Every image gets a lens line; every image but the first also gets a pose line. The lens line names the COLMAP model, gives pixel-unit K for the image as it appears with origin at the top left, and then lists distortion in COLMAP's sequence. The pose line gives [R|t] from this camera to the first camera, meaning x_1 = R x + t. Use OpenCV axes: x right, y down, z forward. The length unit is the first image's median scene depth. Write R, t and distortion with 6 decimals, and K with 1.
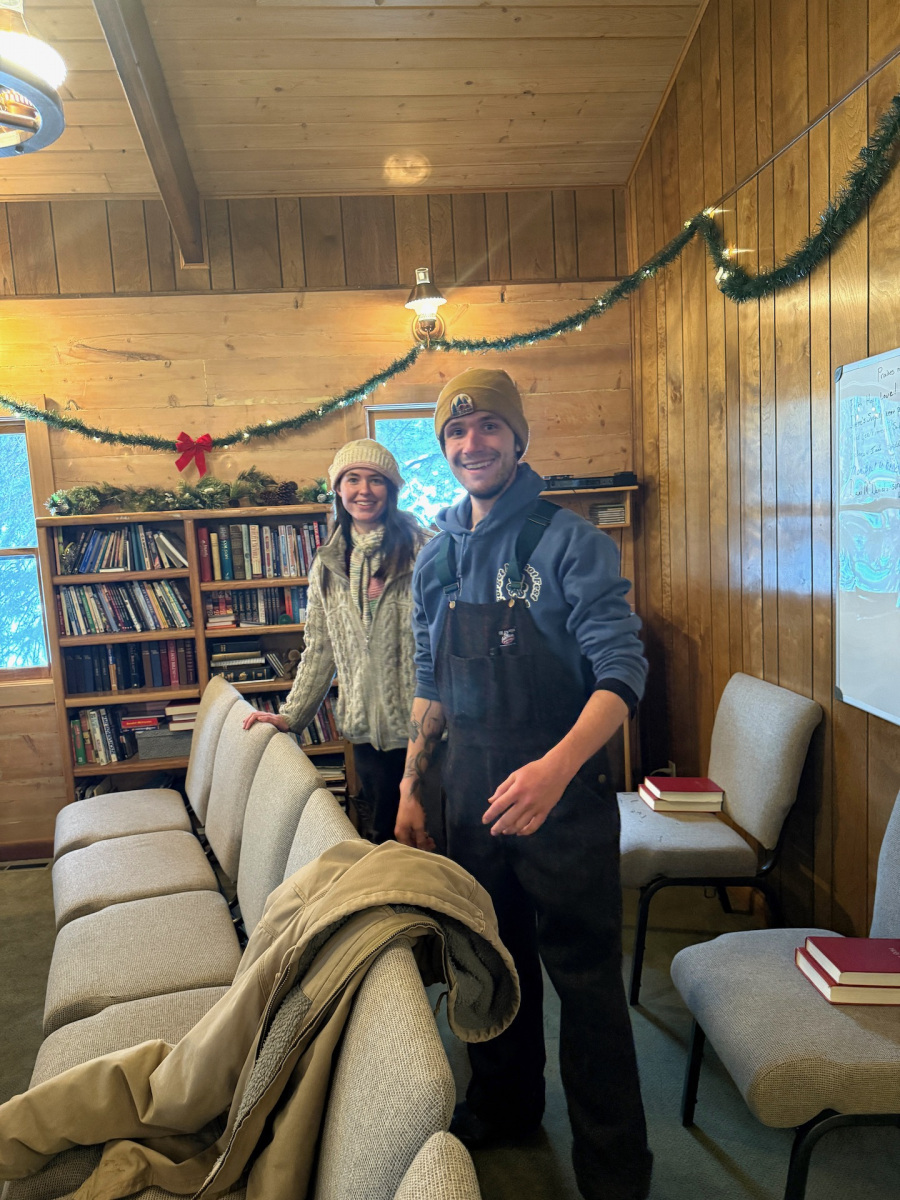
lens RADIAL K [[841.4, 0, 450.0], [0, 841.4, 600.0], [0, 0, 1]] dist [0.105683, -0.151513]
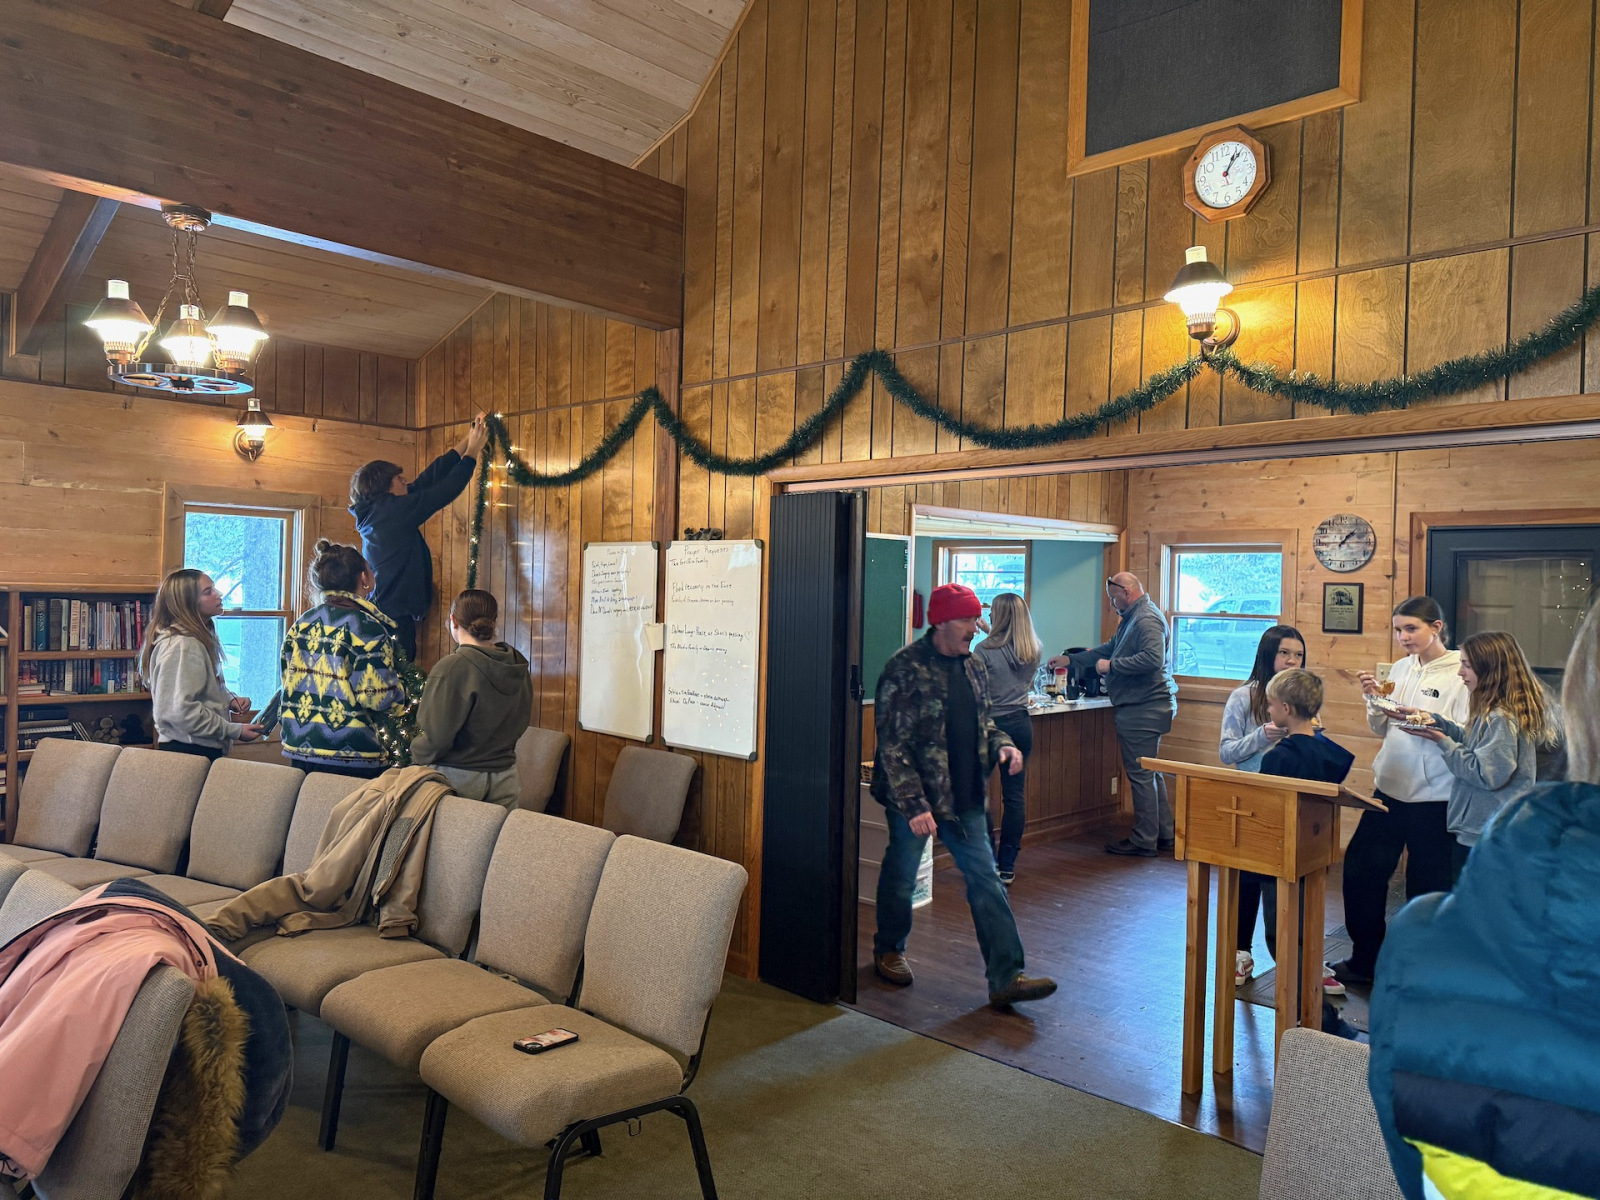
lens RADIAL K [[1121.9, 0, 800.0], [0, 1121.9, 600.0], [0, 0, 1]] dist [0.105683, -0.151513]
pose [[0.764075, 0.068786, 0.641450, -0.451810], [0.001581, 0.994097, -0.108485, 0.068678], [-0.645125, 0.083905, 0.759456, -0.686670]]
